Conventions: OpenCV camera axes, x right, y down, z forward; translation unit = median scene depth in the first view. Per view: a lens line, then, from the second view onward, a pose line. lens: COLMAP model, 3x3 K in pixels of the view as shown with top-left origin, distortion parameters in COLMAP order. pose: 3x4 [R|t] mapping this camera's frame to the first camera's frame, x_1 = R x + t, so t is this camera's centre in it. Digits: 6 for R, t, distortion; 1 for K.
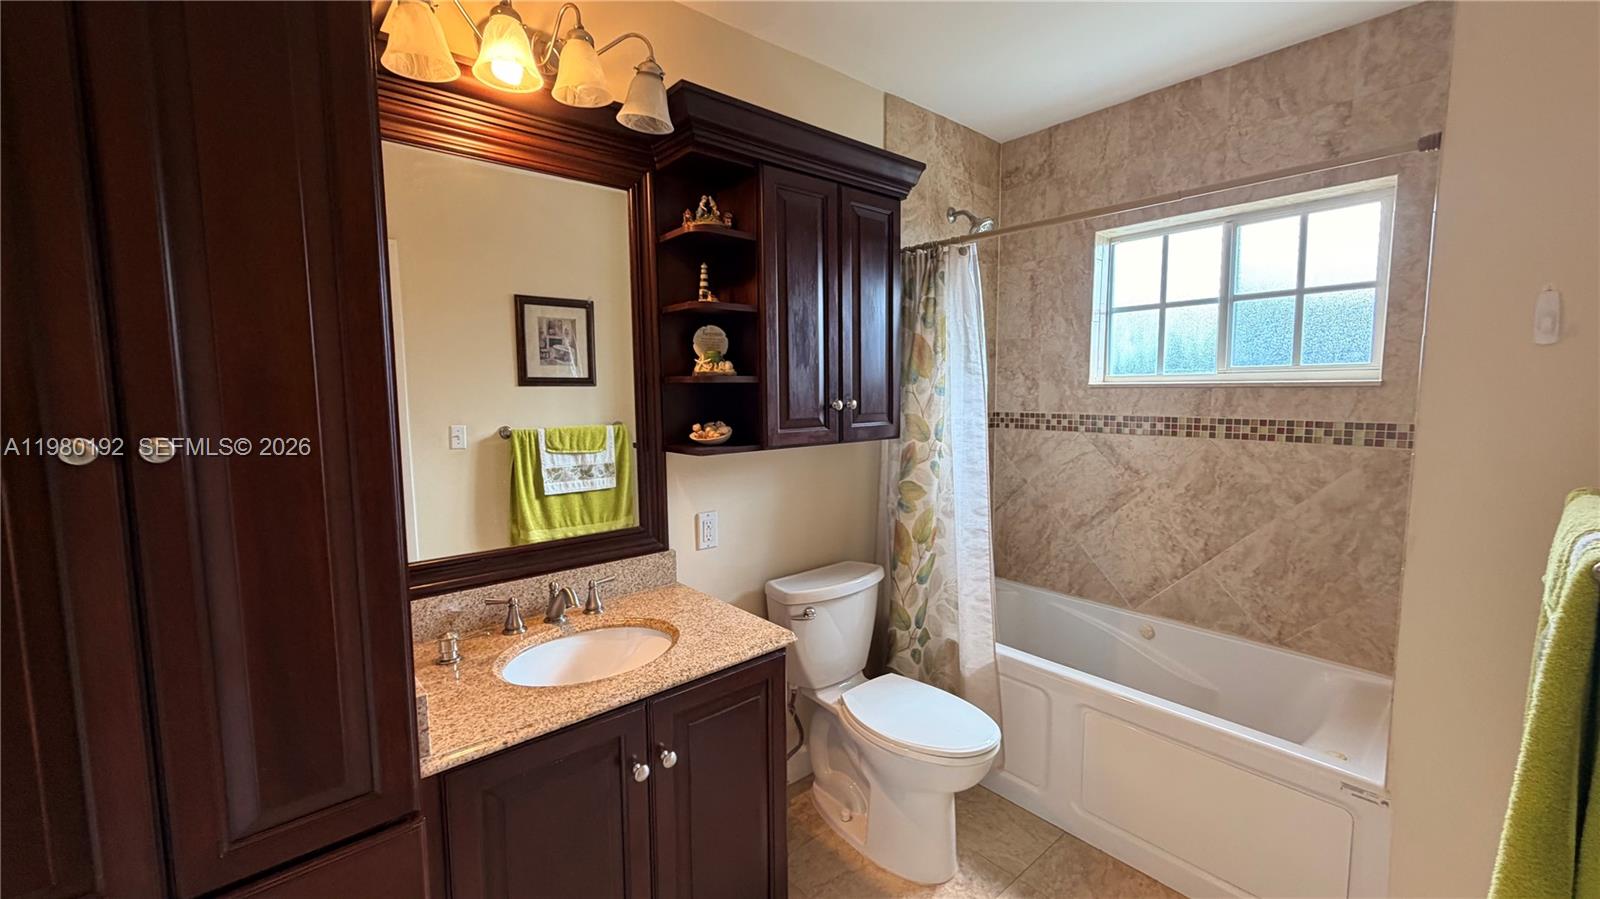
lens RADIAL K [[636.2, 0, 793.1], [0, 636.2, 445.0], [0, 0, 1]] dist [0.001006, 0.000229]
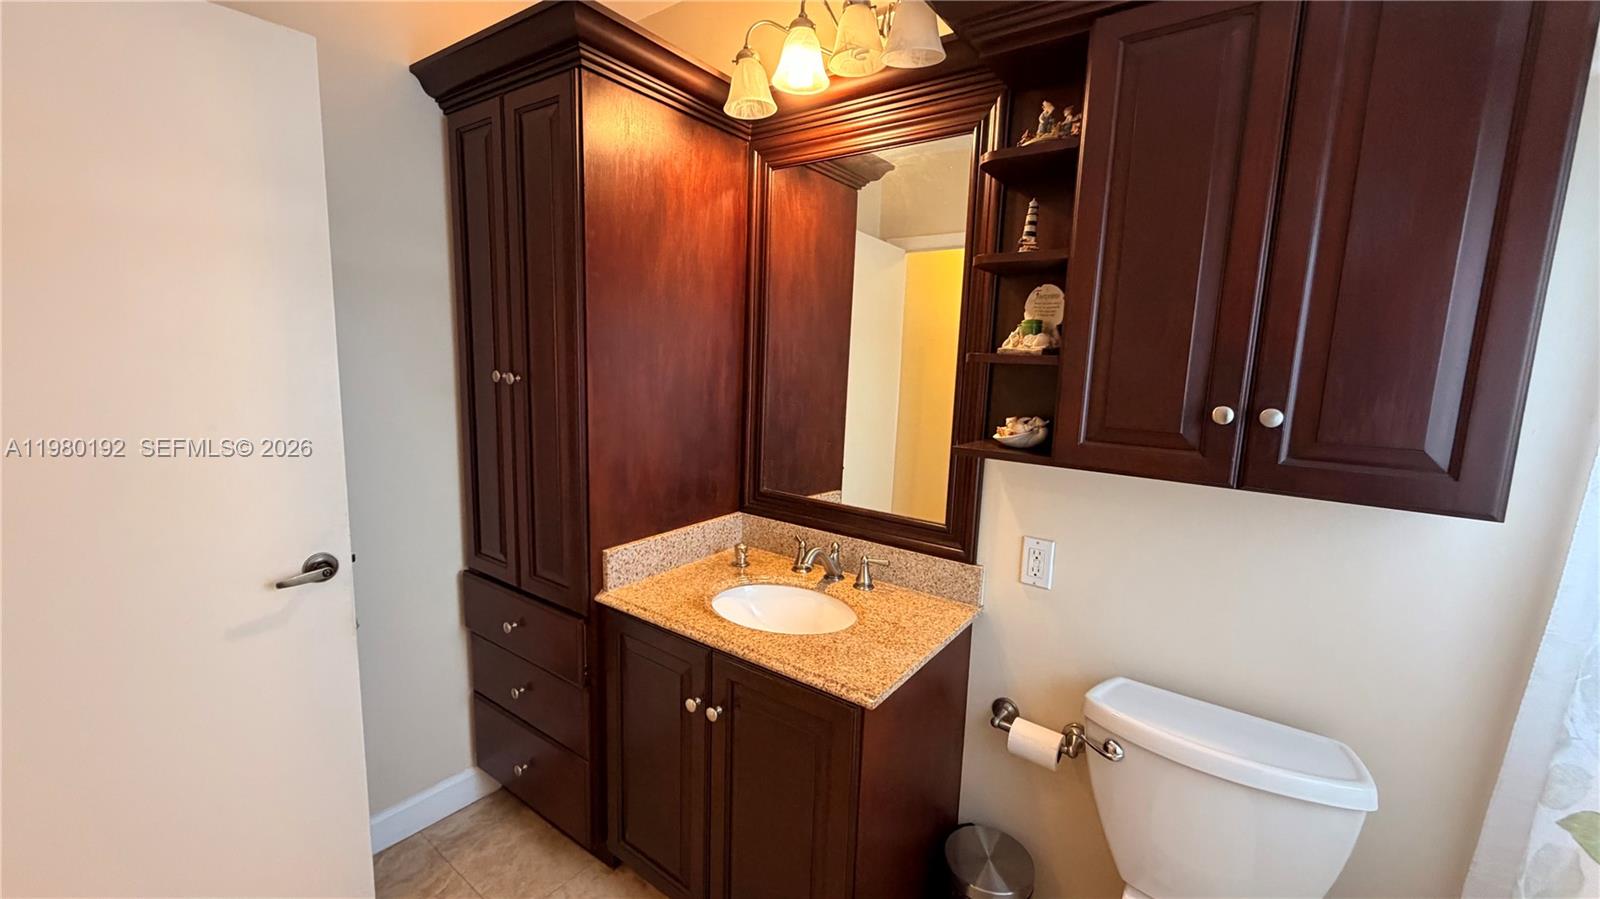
lens RADIAL K [[636.2, 0, 793.1], [0, 636.2, 445.0], [0, 0, 1]] dist [0.001006, 0.000229]
pose [[0.226151, 0.154443, -0.961771, 0.650824], [-0.124492, 0.983837, 0.128714, -0.081022], [0.966104, 0.090624, 0.241723, 0.693227]]
